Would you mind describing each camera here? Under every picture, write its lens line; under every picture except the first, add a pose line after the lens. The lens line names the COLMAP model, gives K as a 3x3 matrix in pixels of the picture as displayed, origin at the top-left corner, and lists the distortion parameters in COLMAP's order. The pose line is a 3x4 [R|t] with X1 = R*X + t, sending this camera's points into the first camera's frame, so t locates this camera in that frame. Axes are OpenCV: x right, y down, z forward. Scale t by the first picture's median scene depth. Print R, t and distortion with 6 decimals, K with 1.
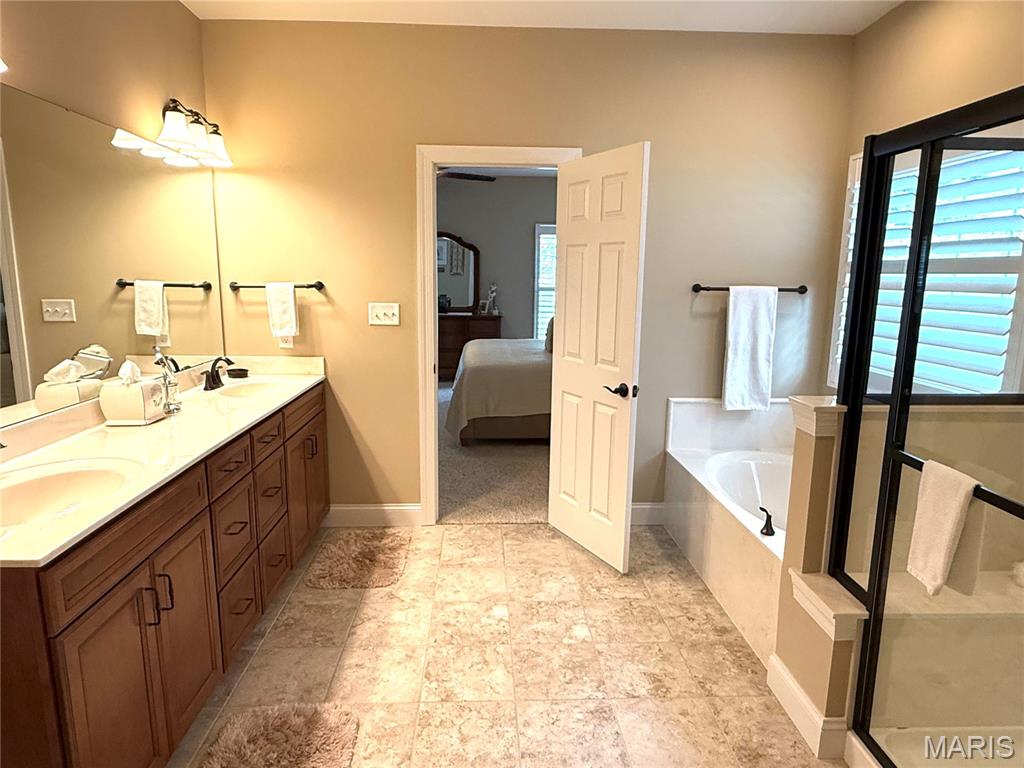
lens RADIAL K [[621.4, 0, 512.0], [0, 621.4, 383.2], [0, 0, 1]] dist [-0.001039, -0.000478]
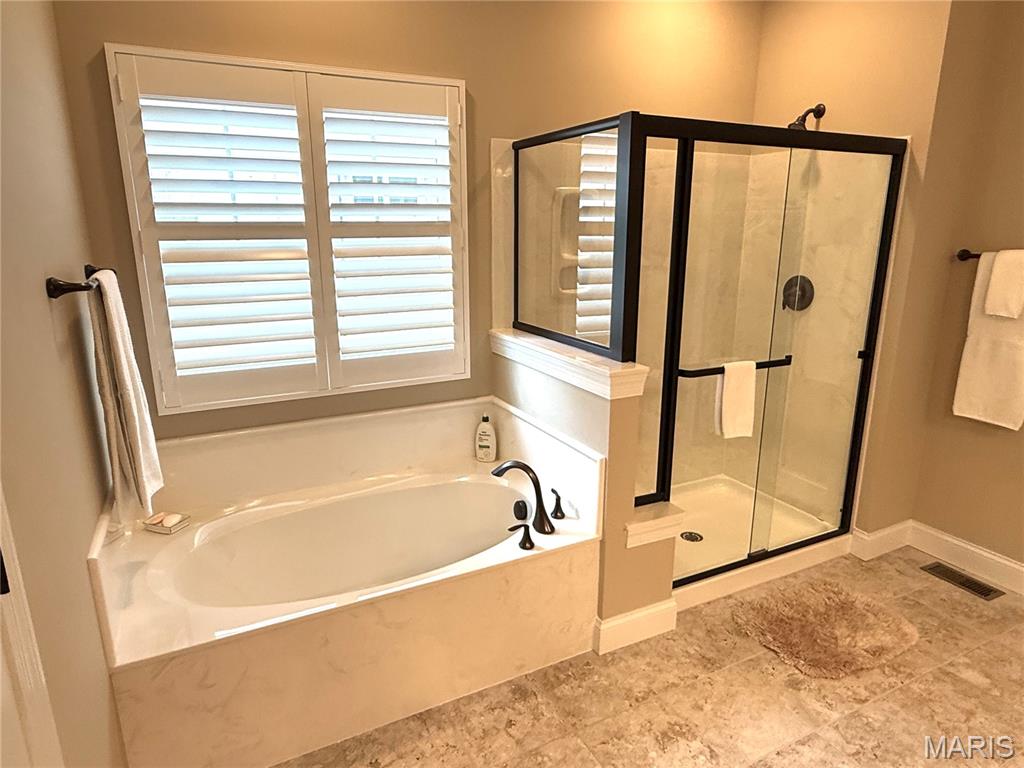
lens RADIAL K [[621.4, 0, 511.4], [0, 621.4, 381.8], [0, 0, 1]] dist [-0.001039, -0.000478]
pose [[-0.402452, -0.241296, 0.883068, -0.285681], [0.162512, 0.930483, 0.328316, -0.257169], [-0.900901, 0.275641, -0.335261, 1.229752]]
